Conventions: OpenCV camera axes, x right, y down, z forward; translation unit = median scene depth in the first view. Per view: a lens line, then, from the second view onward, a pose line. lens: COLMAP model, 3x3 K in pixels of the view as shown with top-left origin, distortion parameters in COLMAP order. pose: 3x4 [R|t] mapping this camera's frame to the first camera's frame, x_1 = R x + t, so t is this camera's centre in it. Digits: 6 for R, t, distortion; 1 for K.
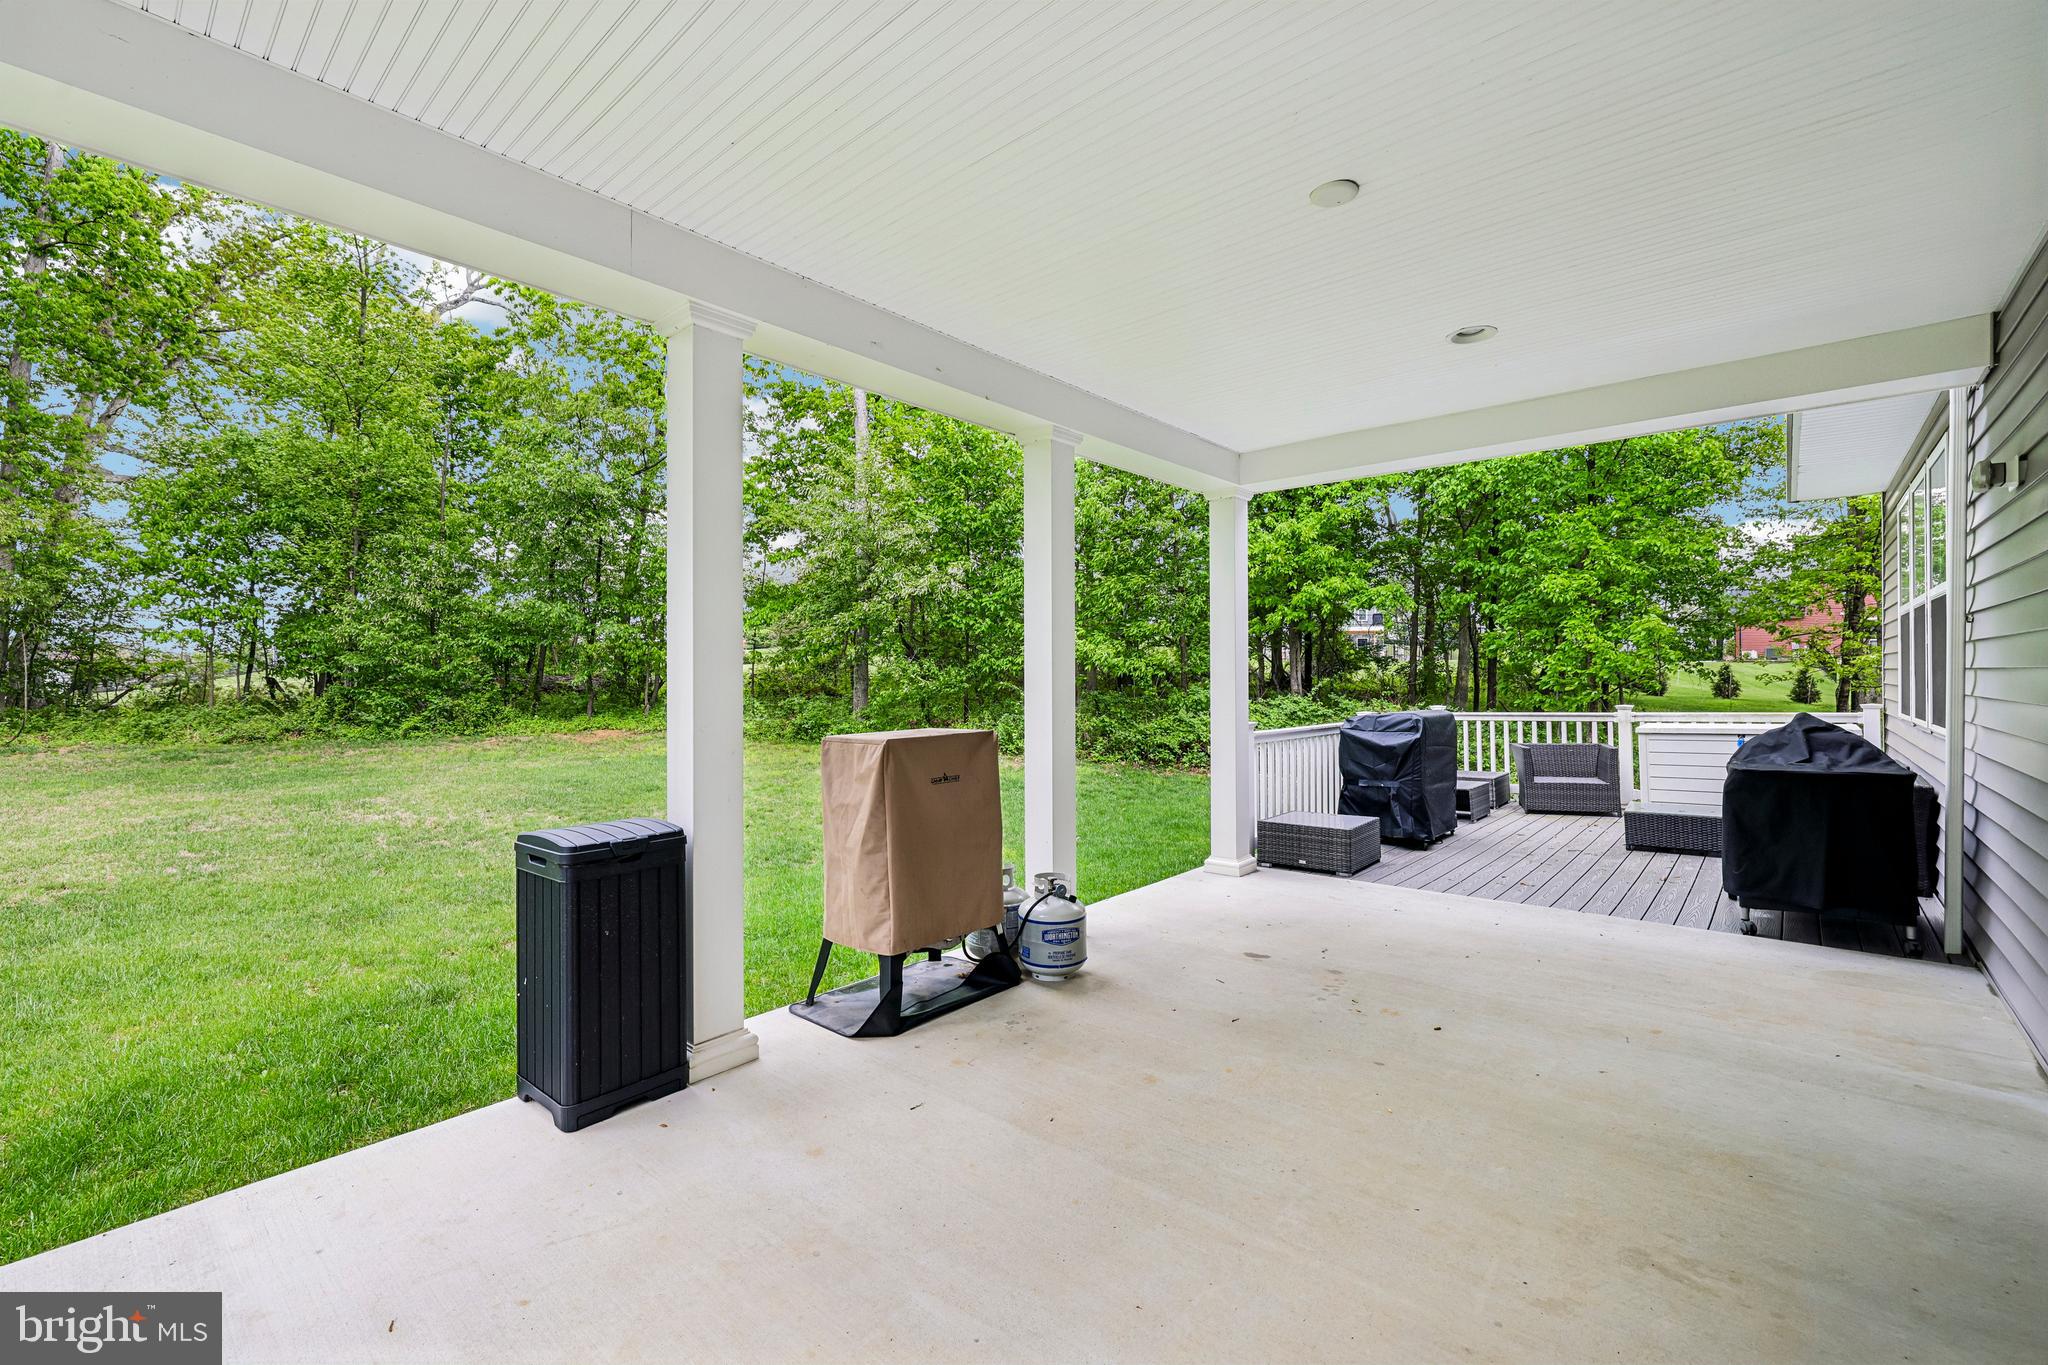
lens RADIAL K [[860.1, 0, 1015.7], [0, 860.1, 675.0], [0, 0, 1]] dist [0.001887, -0.000173]
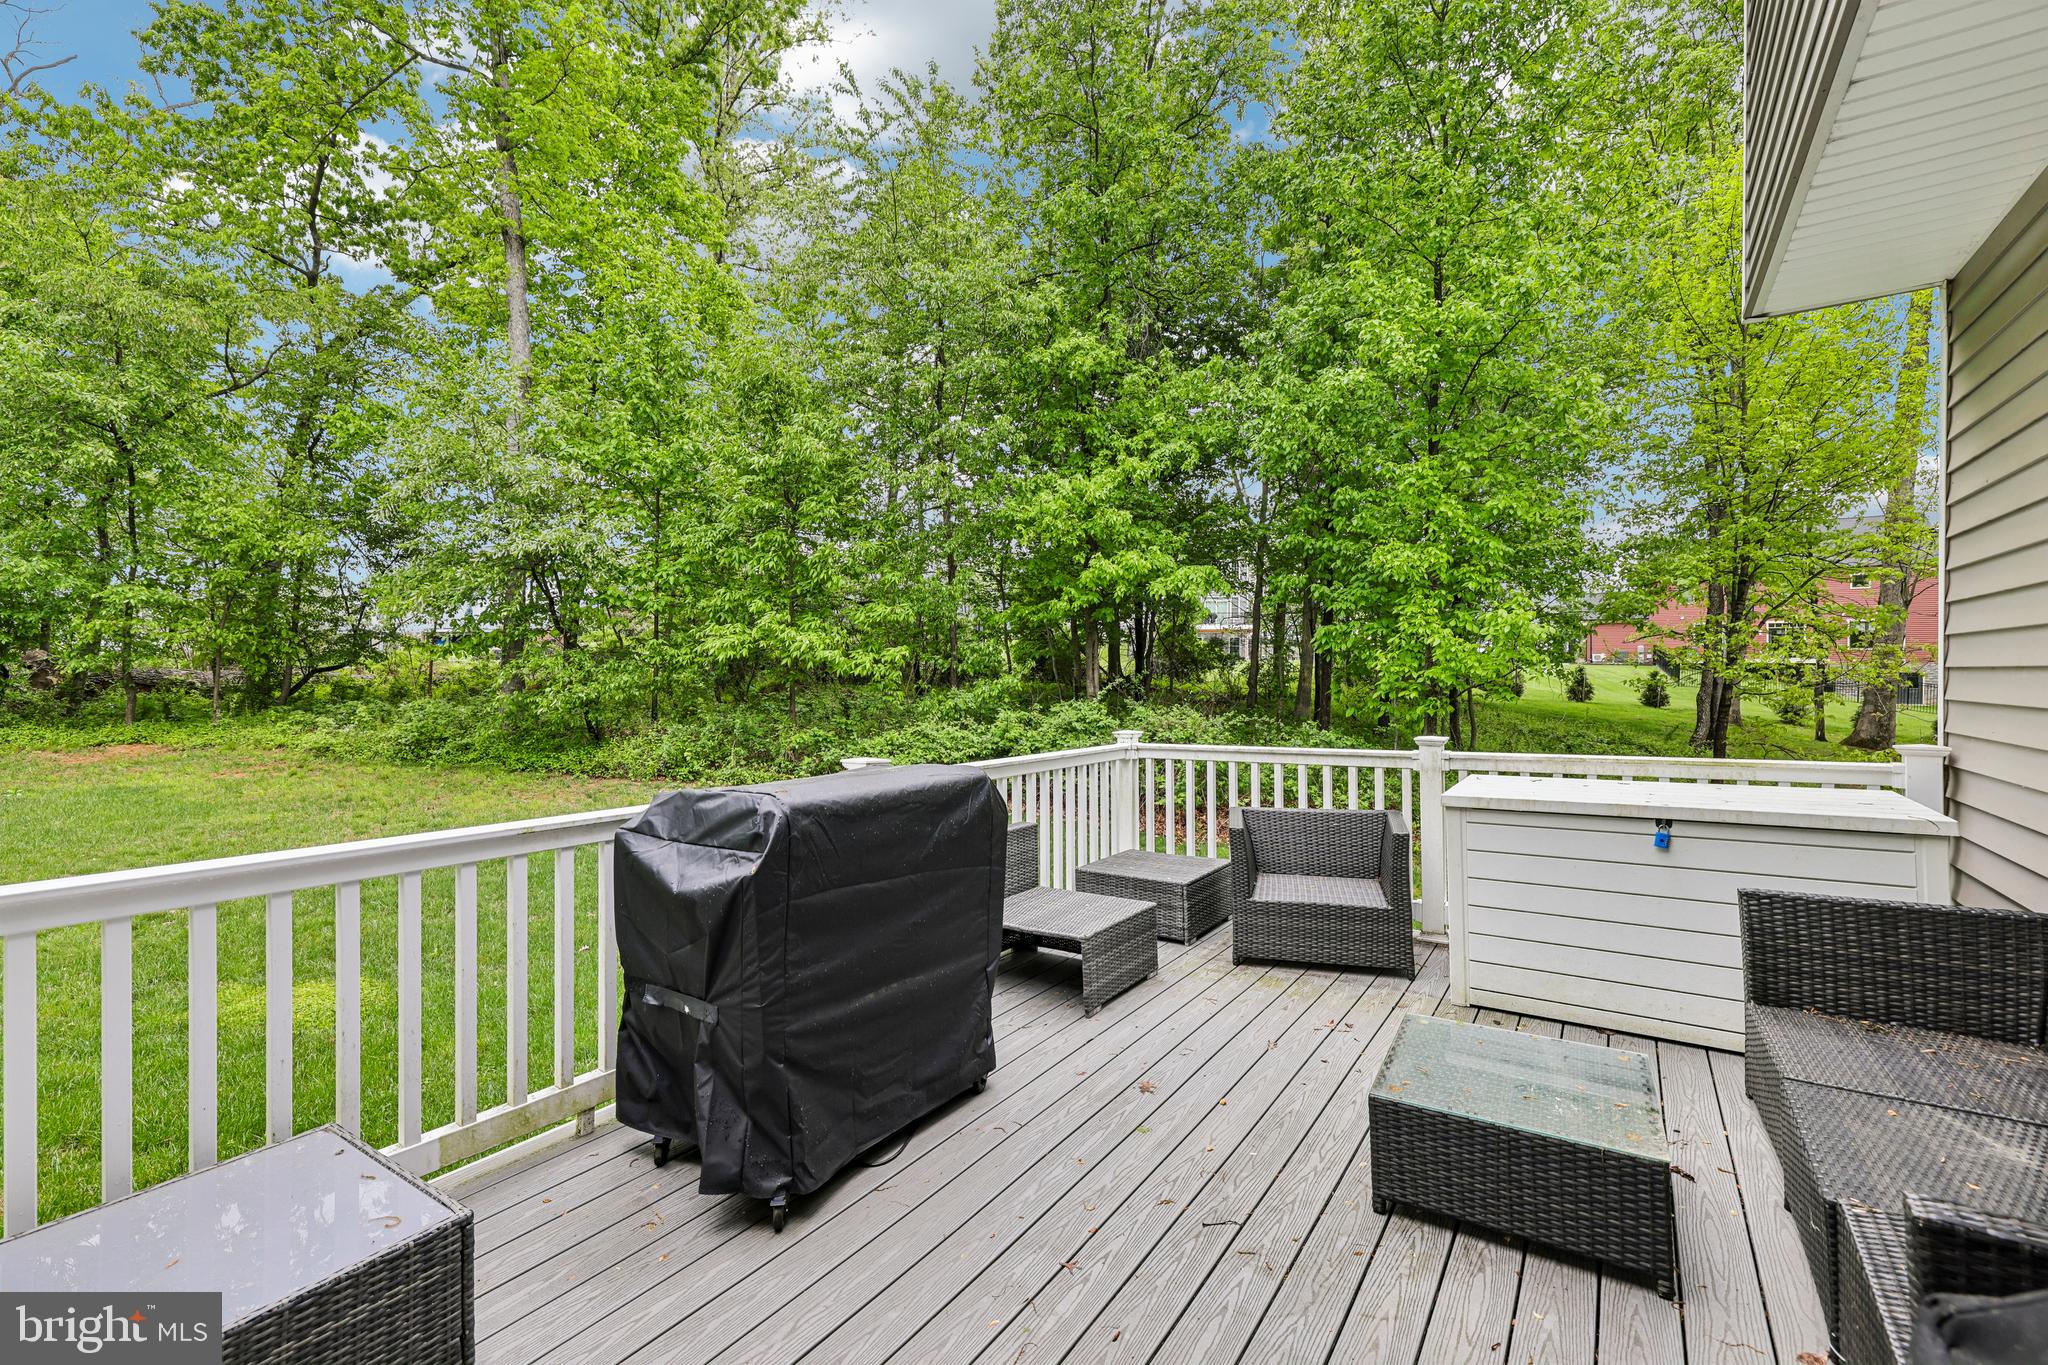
lens RADIAL K [[860.1, 0, 1014.6], [0, 860.1, 688.7], [0, 0, 1]] dist [0.001887, -0.000173]
pose [[0.993772, 0.003939, 0.111366, 0.500524], [-0.005847, 0.999842, 0.016804, -0.000303], [-0.111282, -0.017351, 0.993637, 0.646144]]
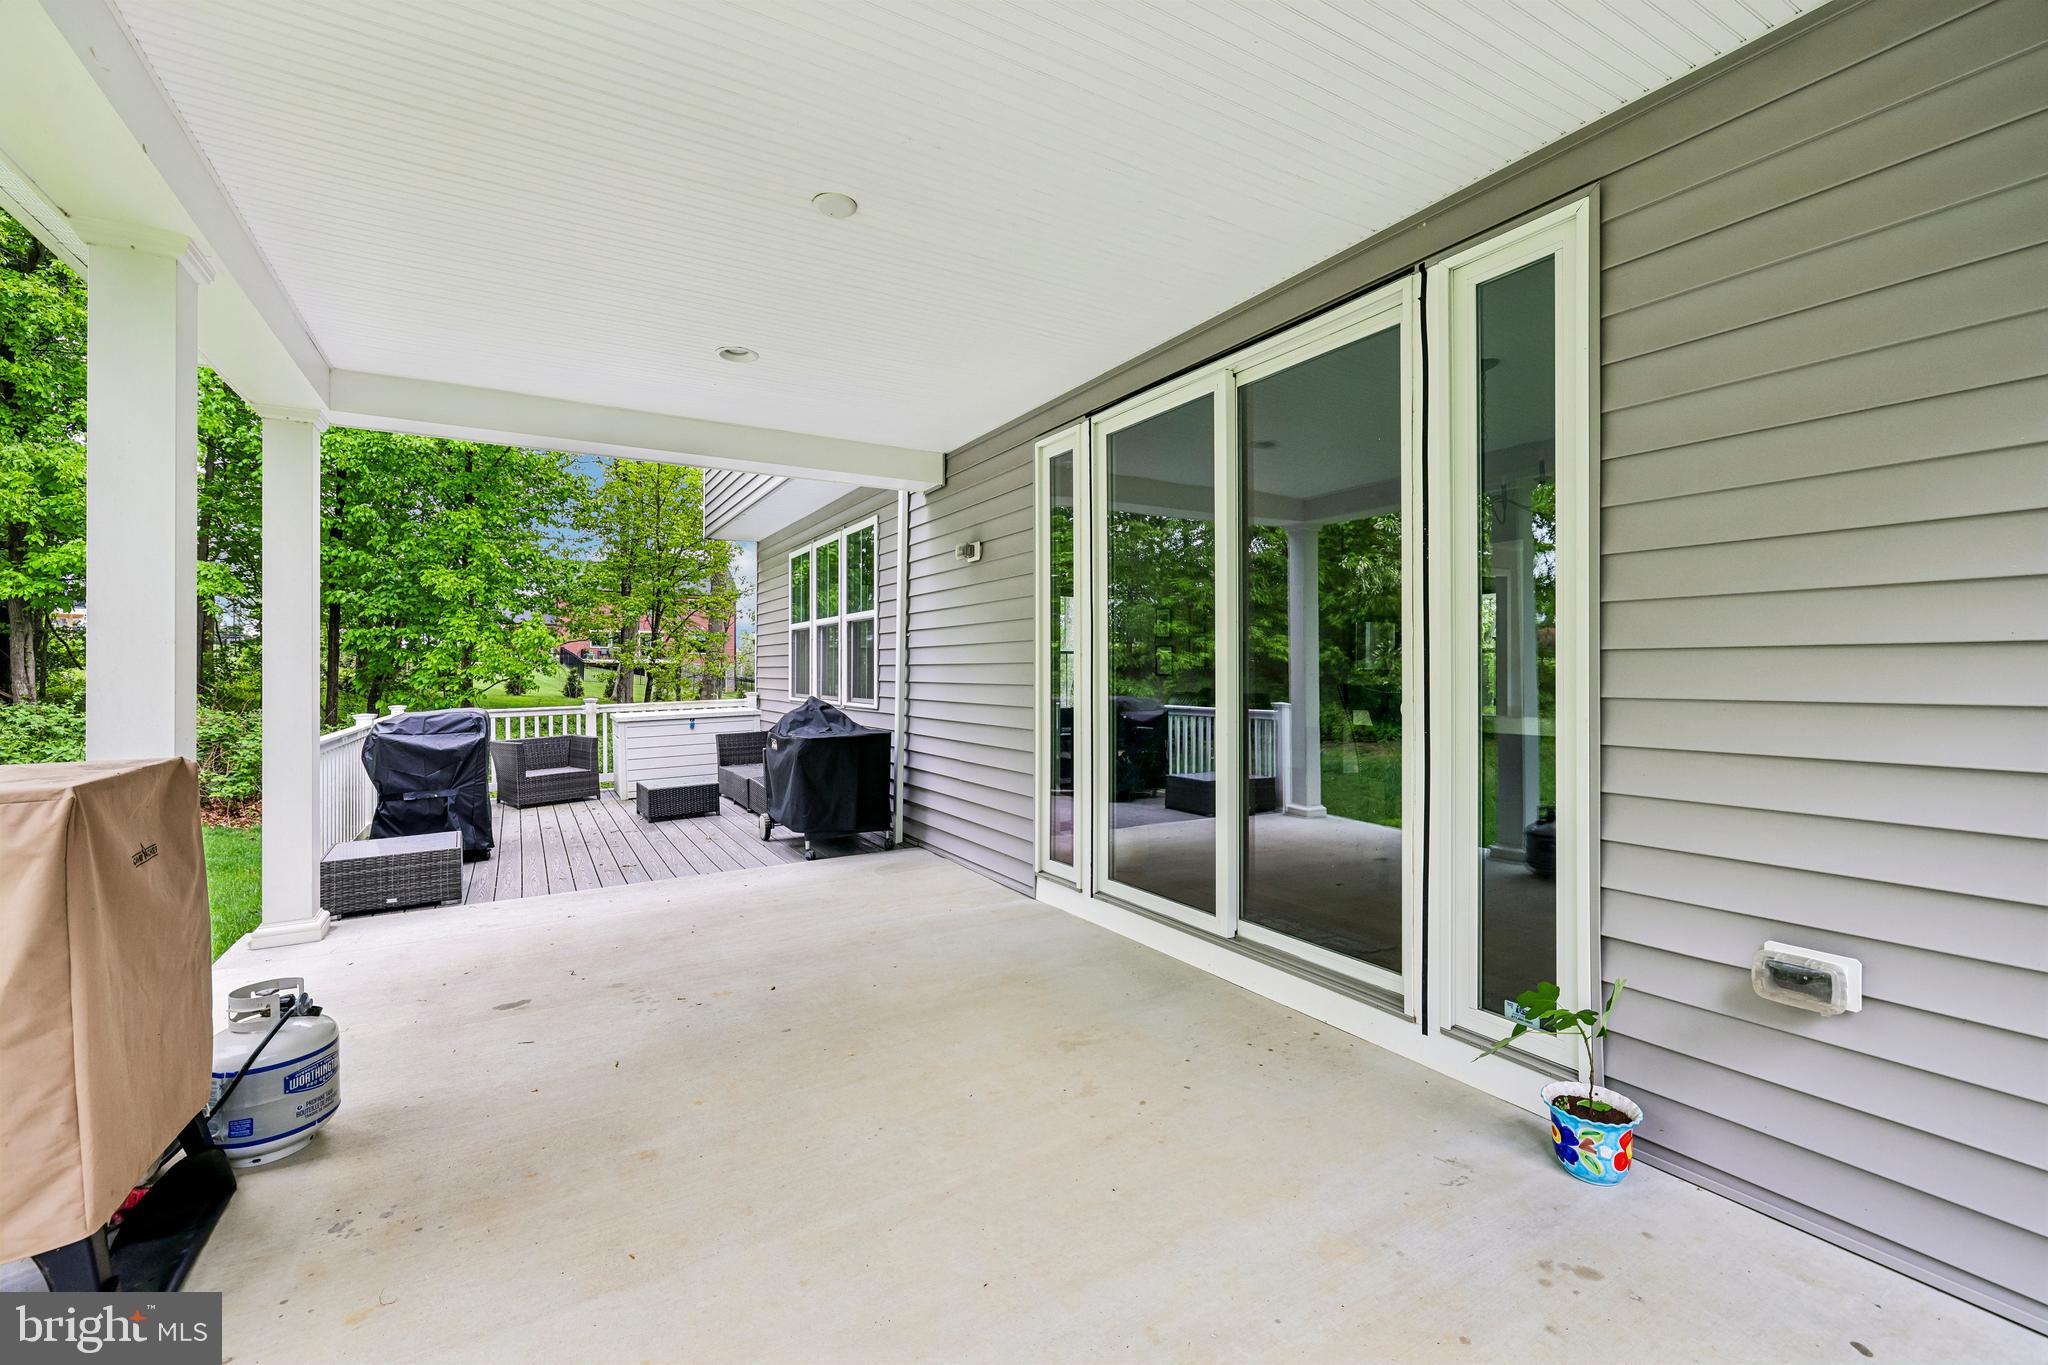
lens RADIAL K [[860.1, 0, 1010.3], [0, 860.1, 668.5], [0, 0, 1]] dist [0.001887, -0.000173]
pose [[0.319956, 0.005265, 0.947418, -0.207218], [0.002351, 0.999977, -0.006351, 0.006141], [-0.947429, 0.004259, 0.319936, 0.167907]]
